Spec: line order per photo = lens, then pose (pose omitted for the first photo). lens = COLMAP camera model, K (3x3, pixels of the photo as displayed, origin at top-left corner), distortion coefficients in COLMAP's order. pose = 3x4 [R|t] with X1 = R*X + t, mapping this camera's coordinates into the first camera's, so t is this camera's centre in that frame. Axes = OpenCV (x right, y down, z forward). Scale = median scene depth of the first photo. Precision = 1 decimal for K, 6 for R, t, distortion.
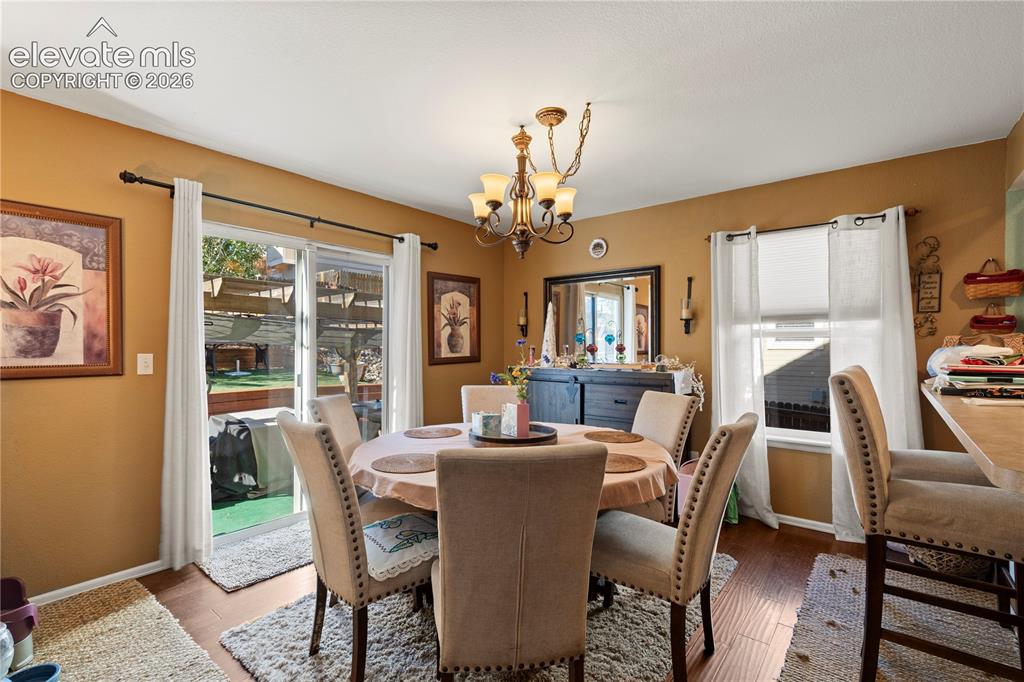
lens RADIAL K [[472.2, 0, 512.0], [0, 472.2, 341.0], [0, 0, 1]] dist [-0.002104, -0.000052]
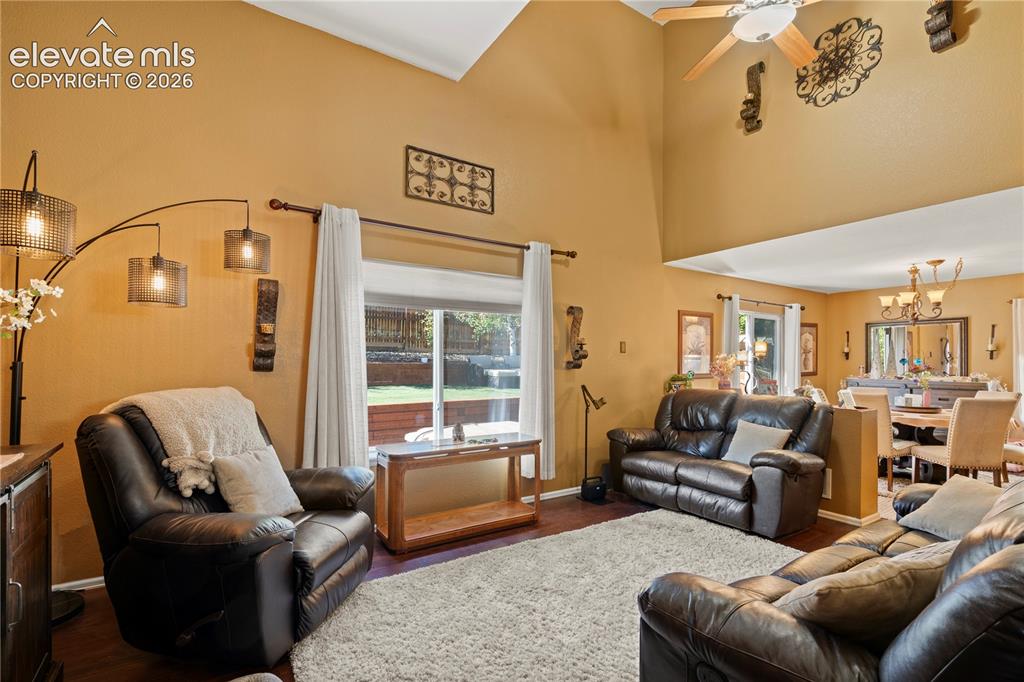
lens RADIAL K [[466.3, 0, 511.6], [0, 466.3, 350.4], [0, 0, 1]] dist [0.005849, 0.000253]
pose [[0.949787, -0.002286, -0.312888, -0.693175], [-0.002053, 0.999906, -0.013537, -0.020978], [0.312890, 0.013499, 0.949694, -1.051385]]
